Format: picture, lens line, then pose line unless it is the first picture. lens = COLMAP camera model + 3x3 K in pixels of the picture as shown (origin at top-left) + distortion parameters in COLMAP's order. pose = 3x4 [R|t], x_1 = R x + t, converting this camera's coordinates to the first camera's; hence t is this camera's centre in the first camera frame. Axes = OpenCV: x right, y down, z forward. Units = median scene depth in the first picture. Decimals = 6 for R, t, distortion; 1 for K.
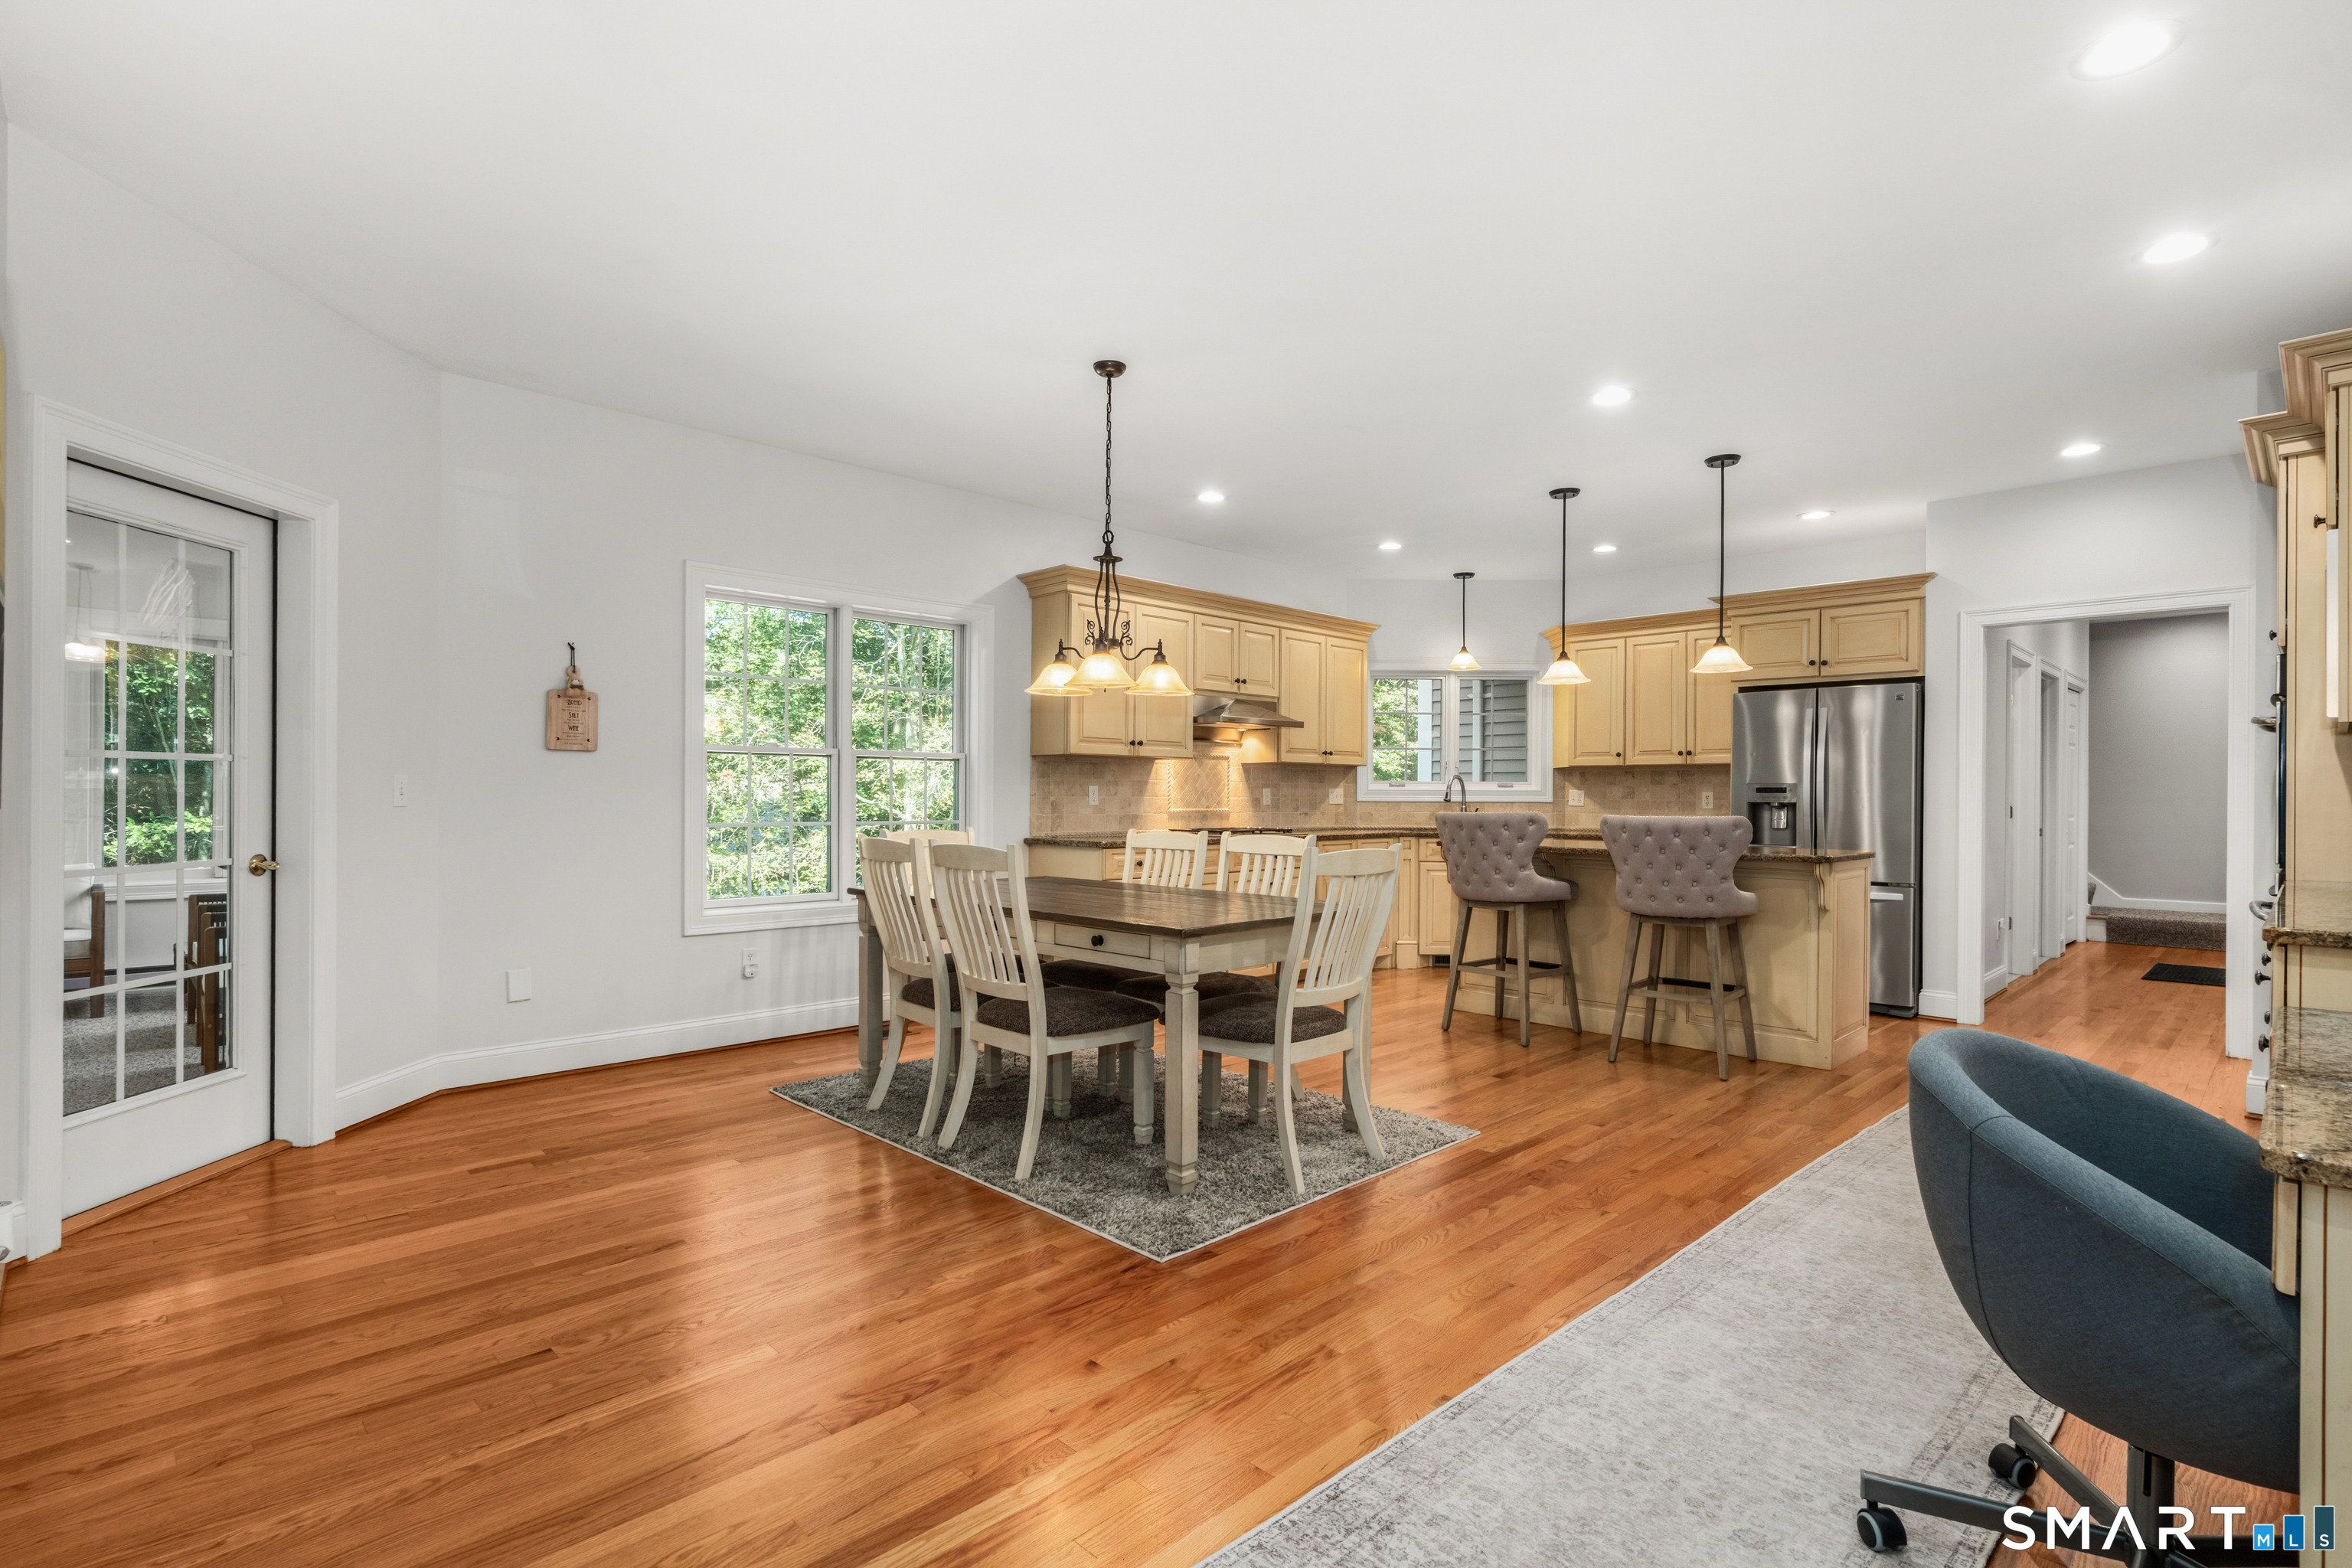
lens RADIAL K [[1111.7, 0, 1177.1], [0, 1111.7, 814.8], [0, 0, 1]] dist [-0.000714, -0.000092]
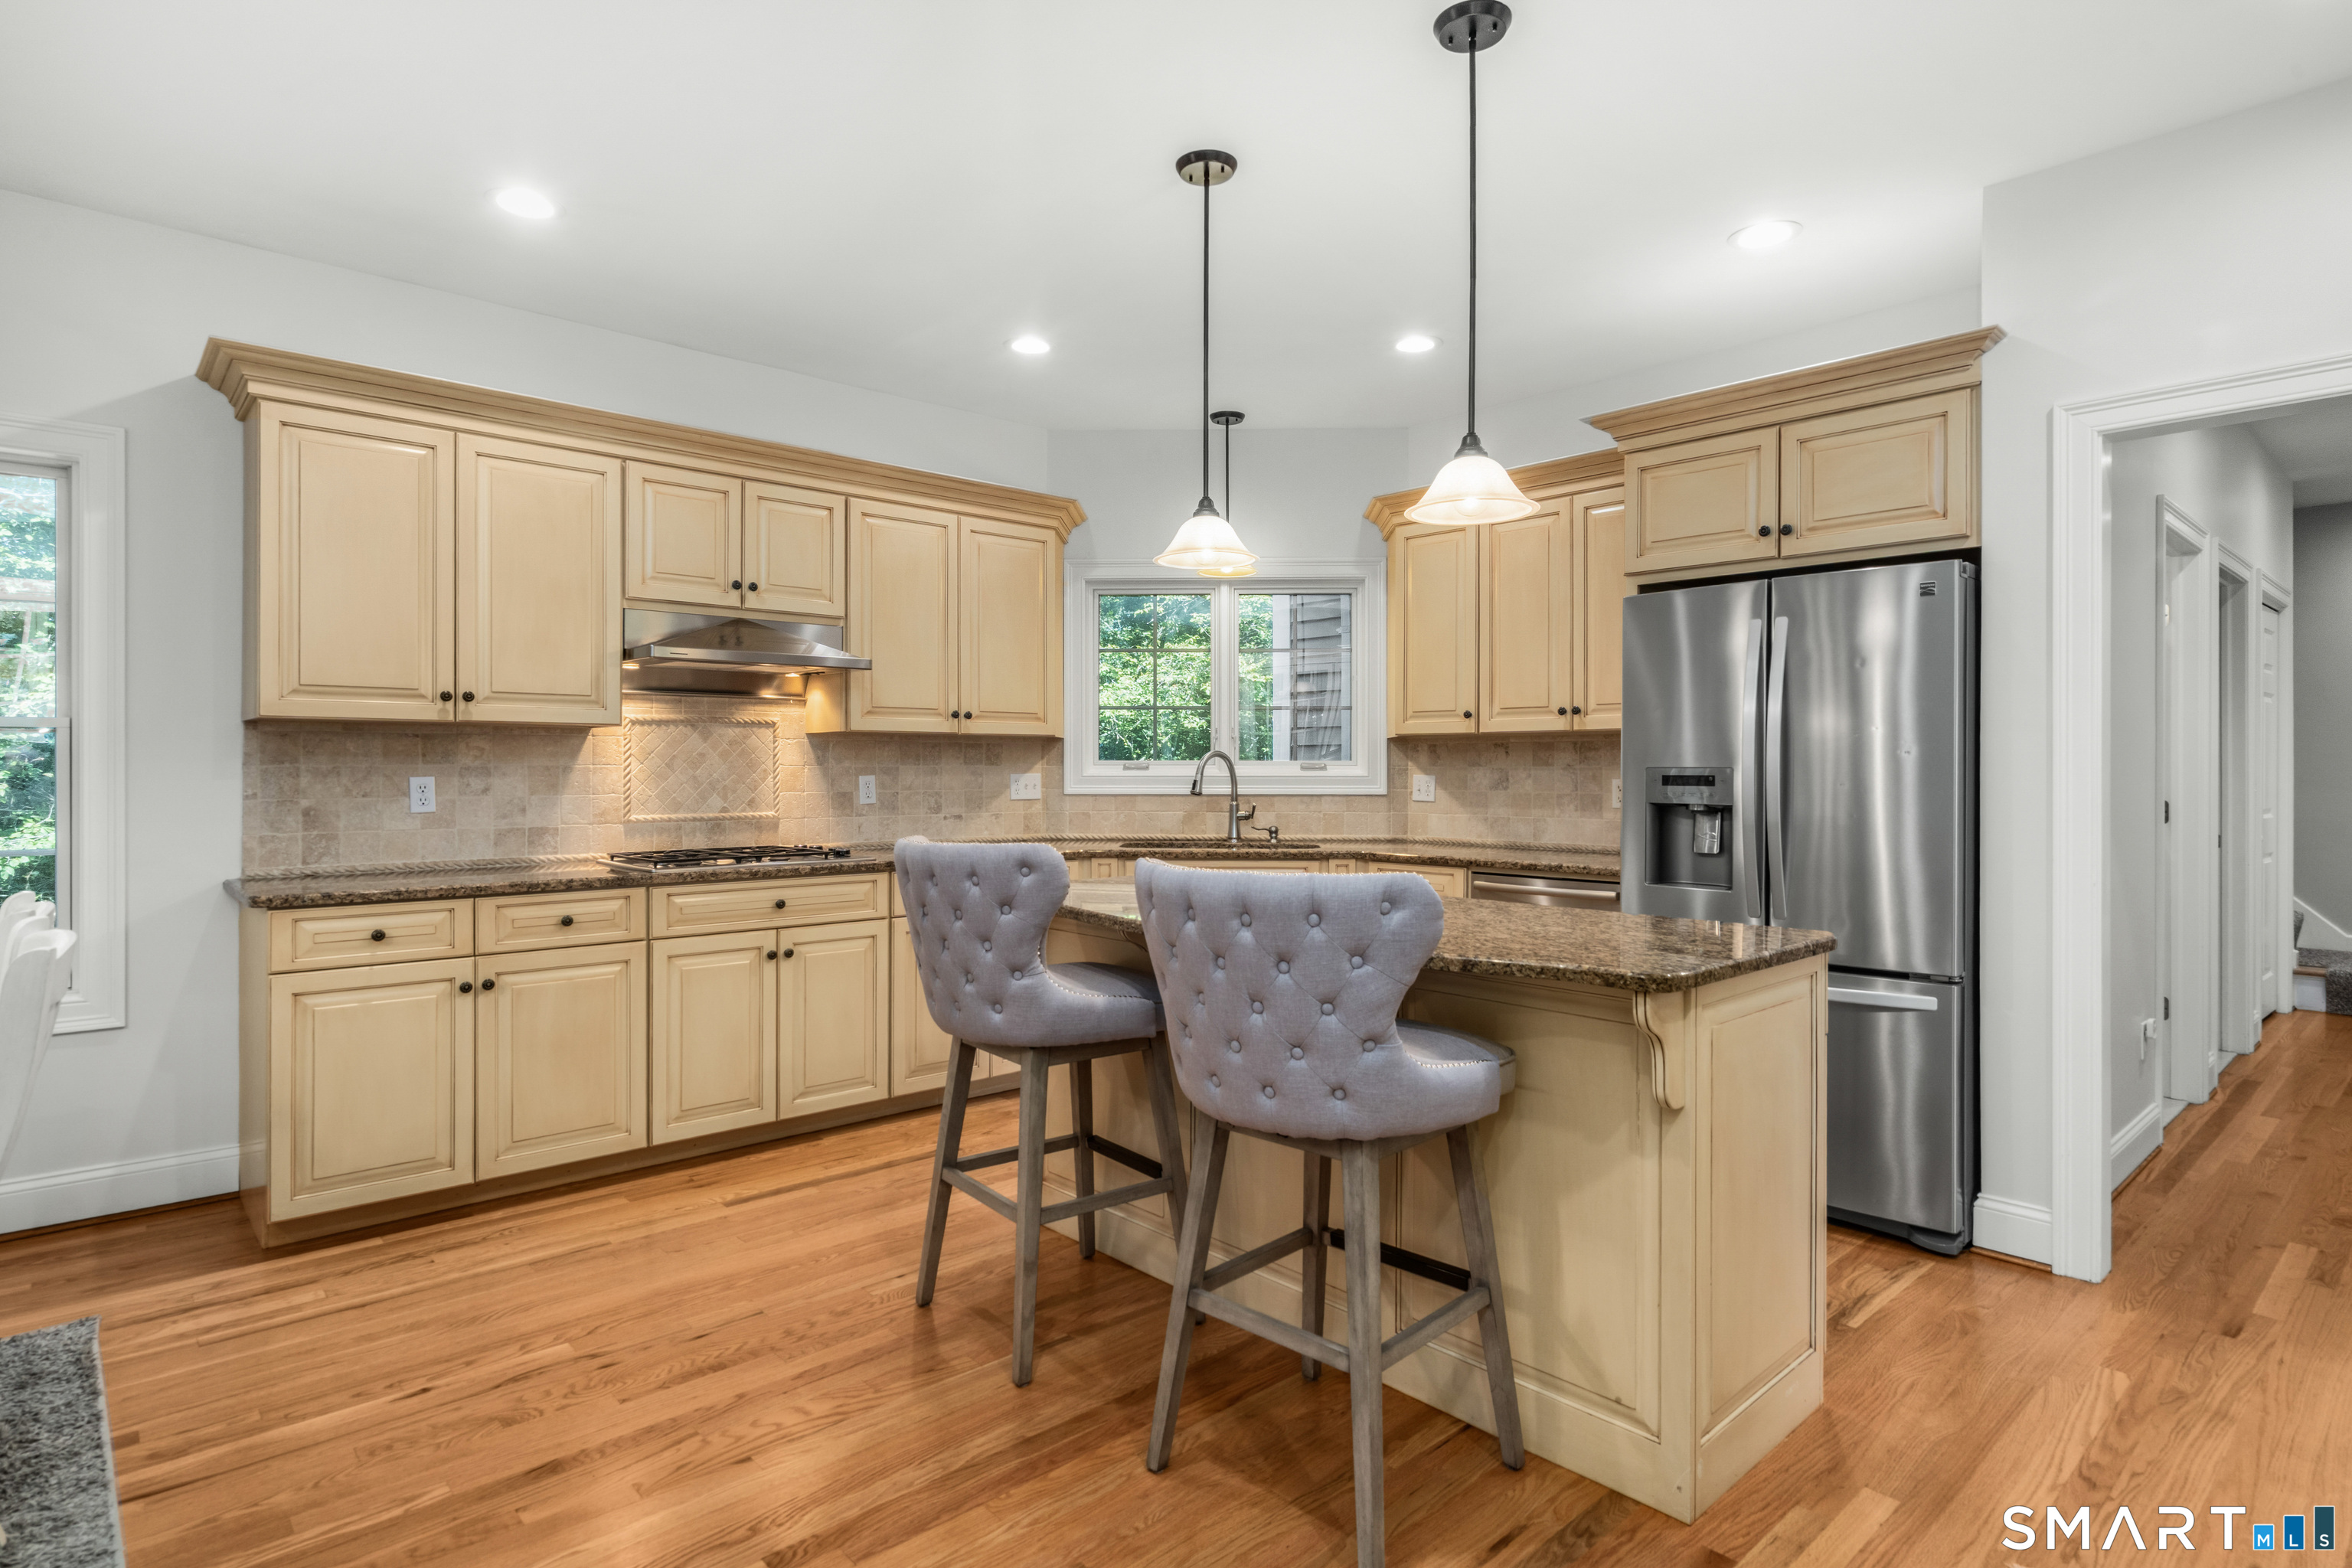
lens RADIAL K [[1233.2, 0, 1176.0], [0, 1233.2, 784.0], [0, 0, 1]] dist [0.001710, 0.000876]
pose [[0.999455, -0.004296, -0.032715, 0.300259], [0.004146, 0.999981, -0.004662, -0.017793], [0.032734, 0.004524, 0.999454, 0.399511]]
